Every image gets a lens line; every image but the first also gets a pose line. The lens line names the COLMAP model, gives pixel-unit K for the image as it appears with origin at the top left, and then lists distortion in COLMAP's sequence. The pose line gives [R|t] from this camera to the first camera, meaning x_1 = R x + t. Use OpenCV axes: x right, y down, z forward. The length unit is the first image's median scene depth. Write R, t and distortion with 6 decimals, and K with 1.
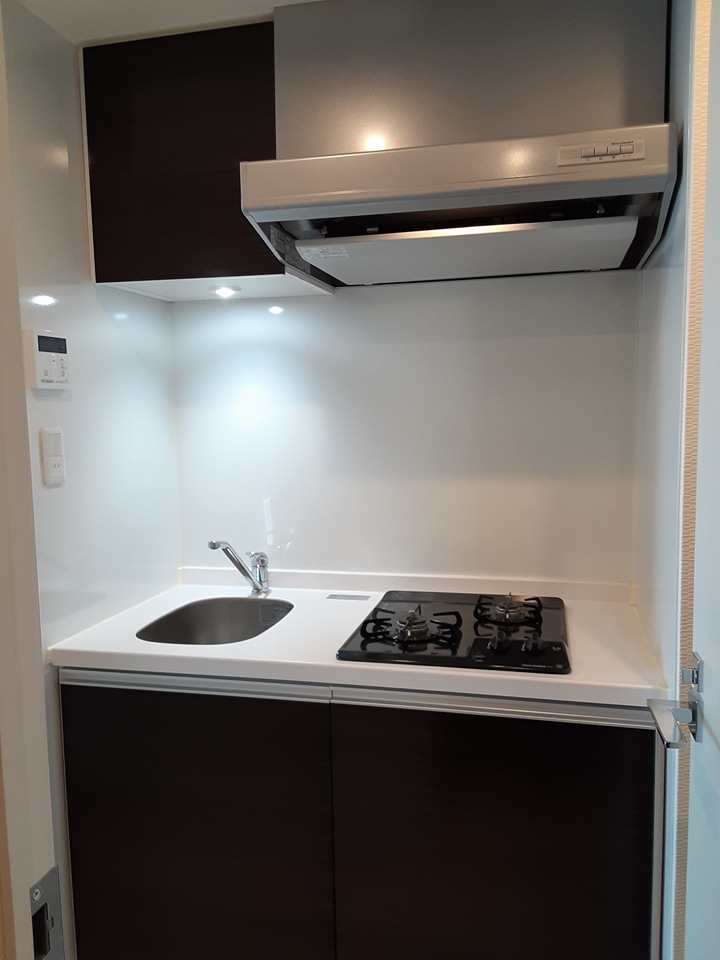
lens RADIAL K [[770.5, 0, 358.1], [0, 770.5, 481.5], [0, 0, 1]] dist [0.080887, -0.106625]
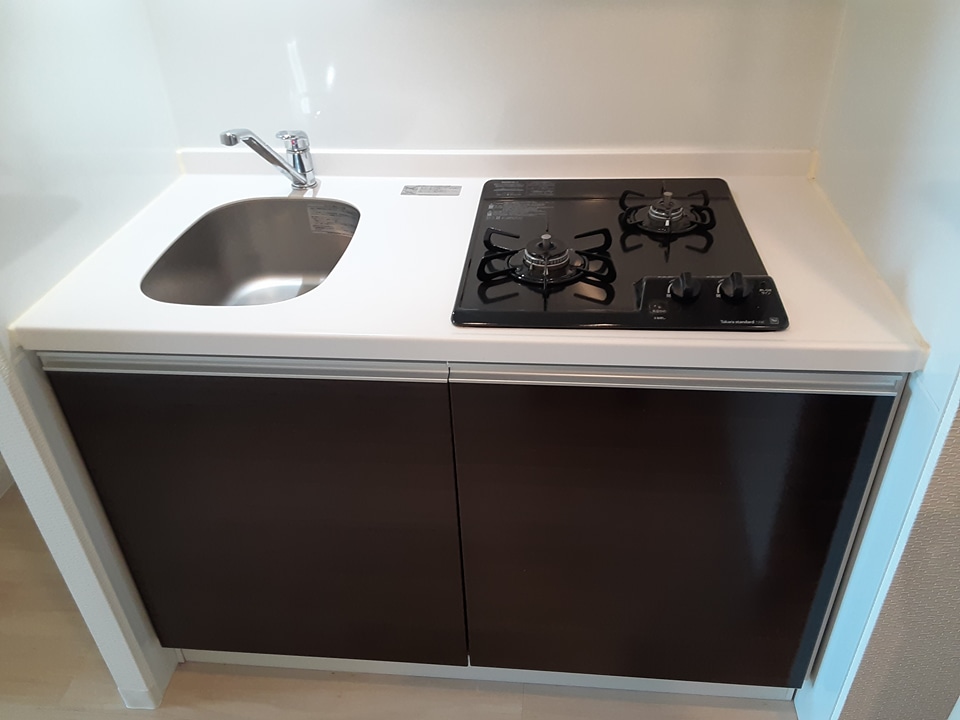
lens RADIAL K [[770.5, 0, 485.6], [0, 770.5, 360.7], [0, 0, 1]] dist [0.080887, -0.106625]
pose [[0.988664, -0.098088, 0.113679, -0.069160], [0.032418, 0.878709, 0.476256, -0.062014], [-0.146606, -0.467171, 0.871928, 0.322575]]
